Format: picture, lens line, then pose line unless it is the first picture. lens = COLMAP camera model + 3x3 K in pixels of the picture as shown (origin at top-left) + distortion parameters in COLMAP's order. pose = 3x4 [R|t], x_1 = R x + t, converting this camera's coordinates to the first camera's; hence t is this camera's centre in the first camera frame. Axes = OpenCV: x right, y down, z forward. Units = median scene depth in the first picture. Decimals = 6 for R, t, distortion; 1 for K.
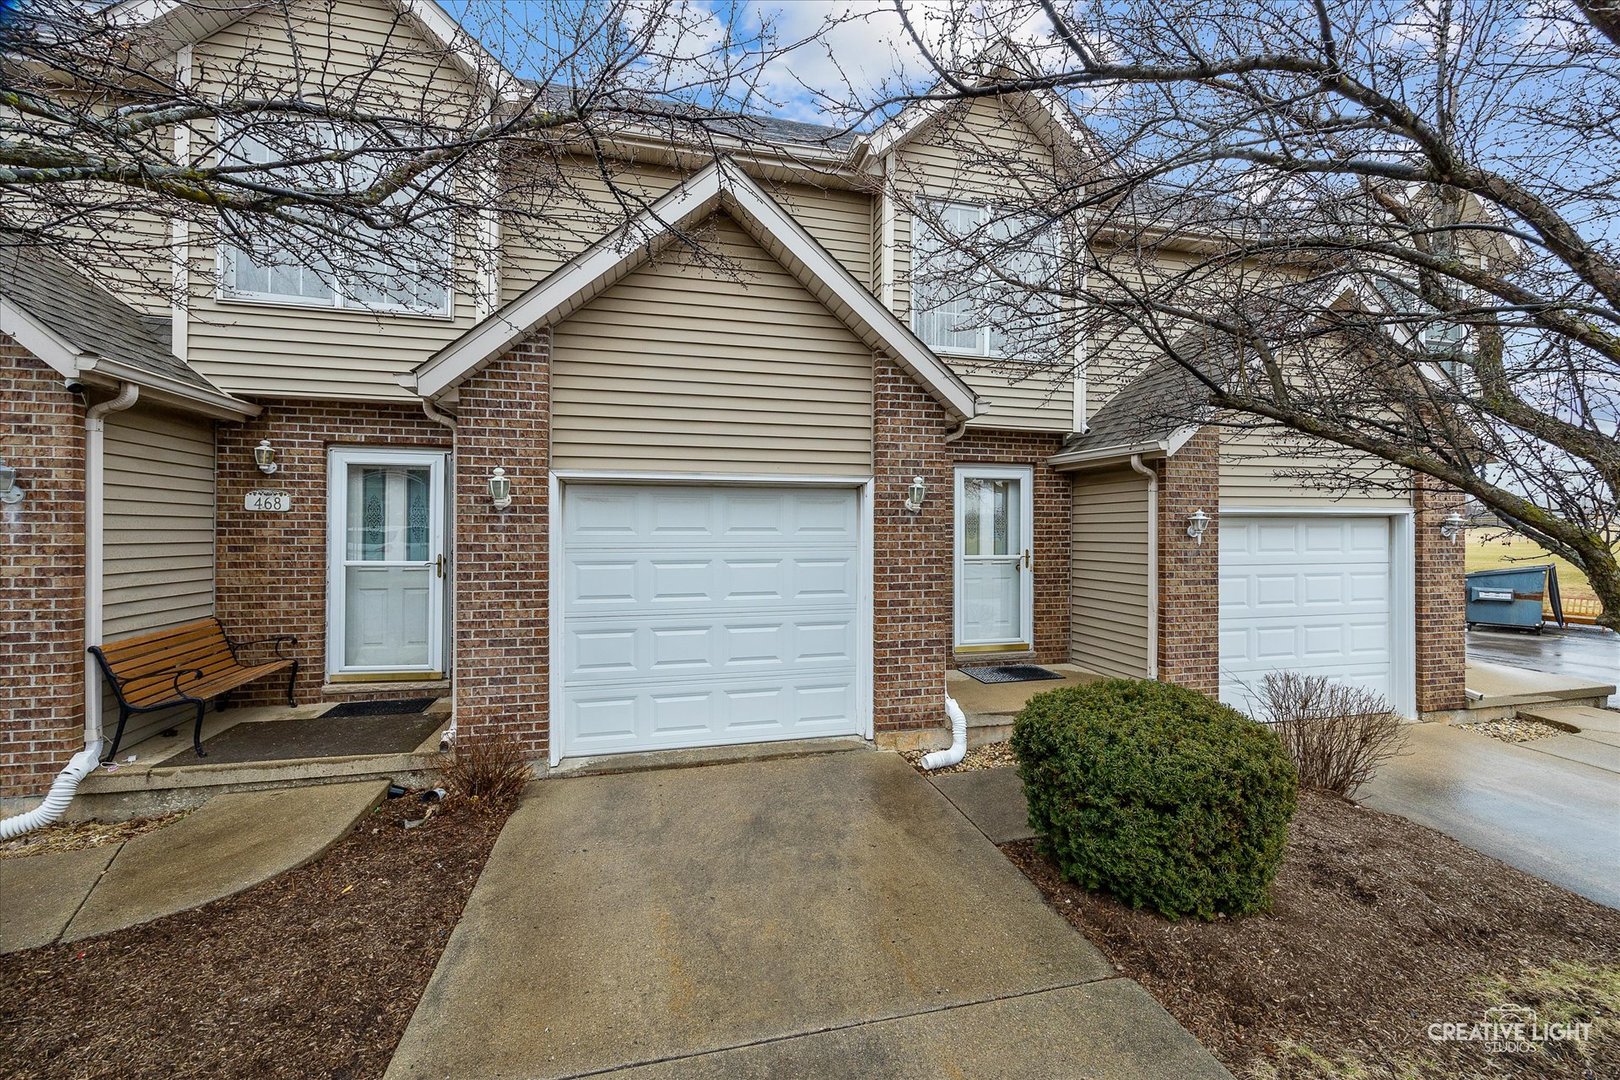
lens RADIAL K [[622.9, 0, 819.0], [0, 622.9, 538.5], [0, 0, 1]] dist [0.000745, 0.000140]
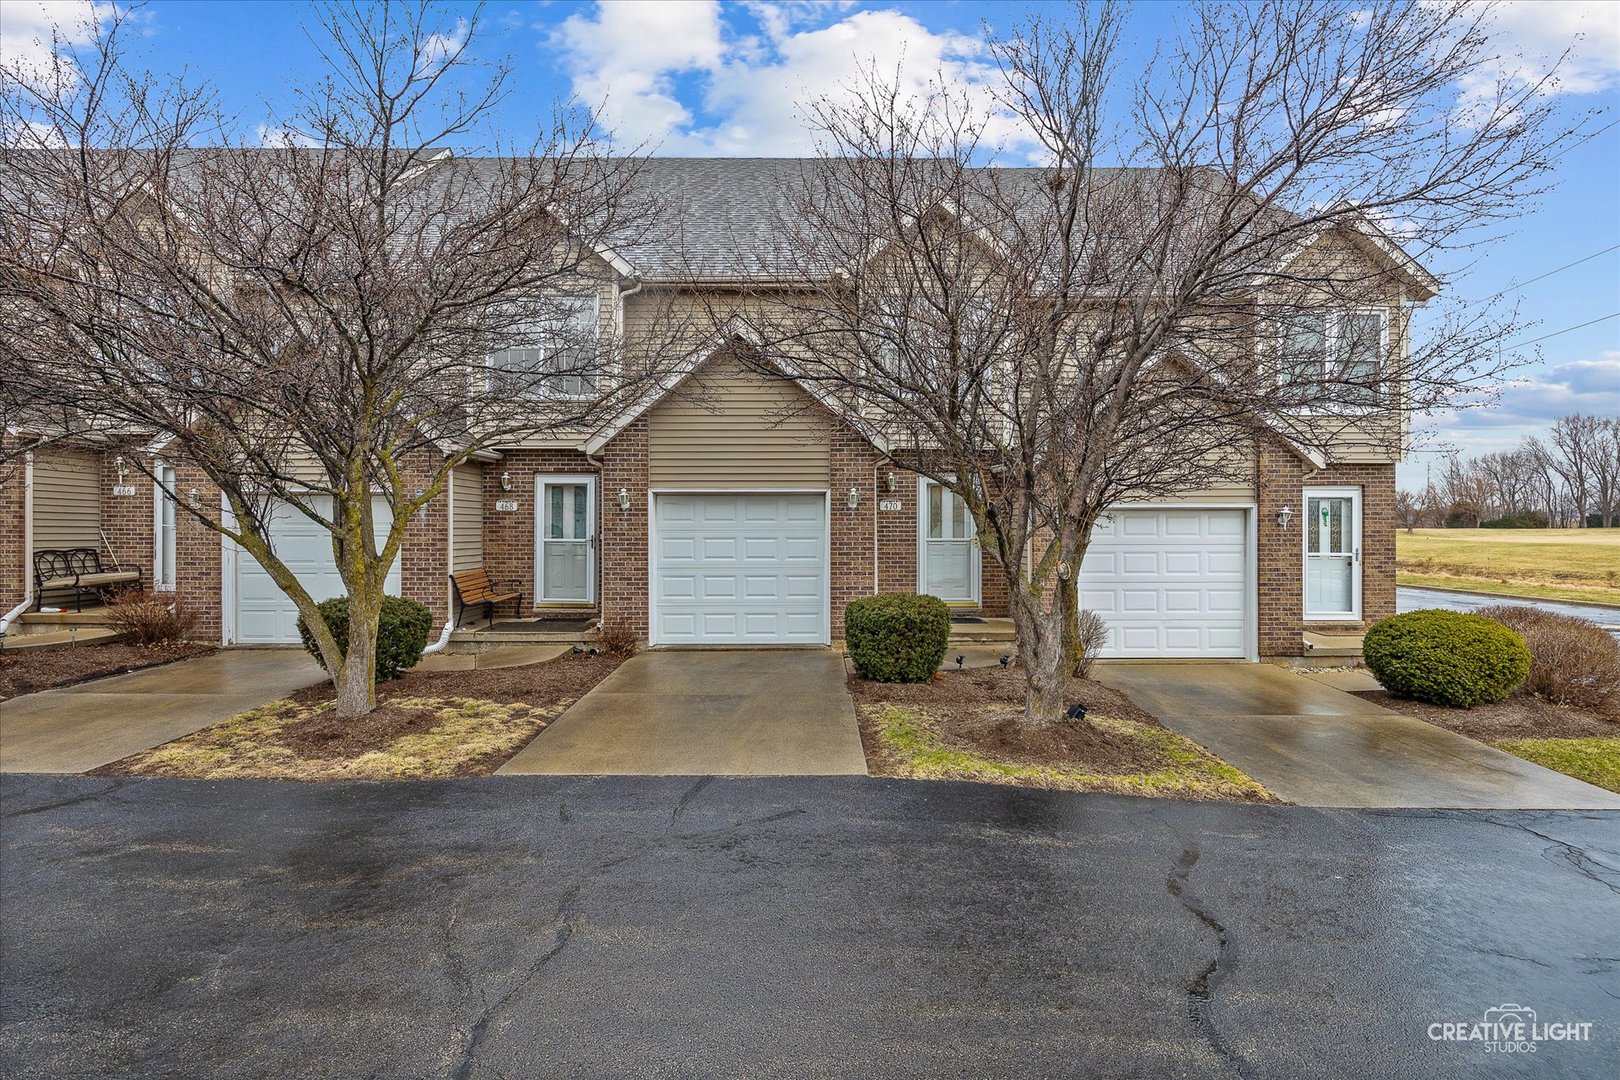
lens RADIAL K [[650.1, 0, 806.4], [0, 650.1, 542.2], [0, 0, 1]] dist [-0.003338, 0.000132]
pose [[0.979233, 0.004304, -0.202692, 0.376926], [-0.001060, 0.999870, 0.016109, 0.017034], [0.202735, -0.015560, 0.979110, -0.720109]]
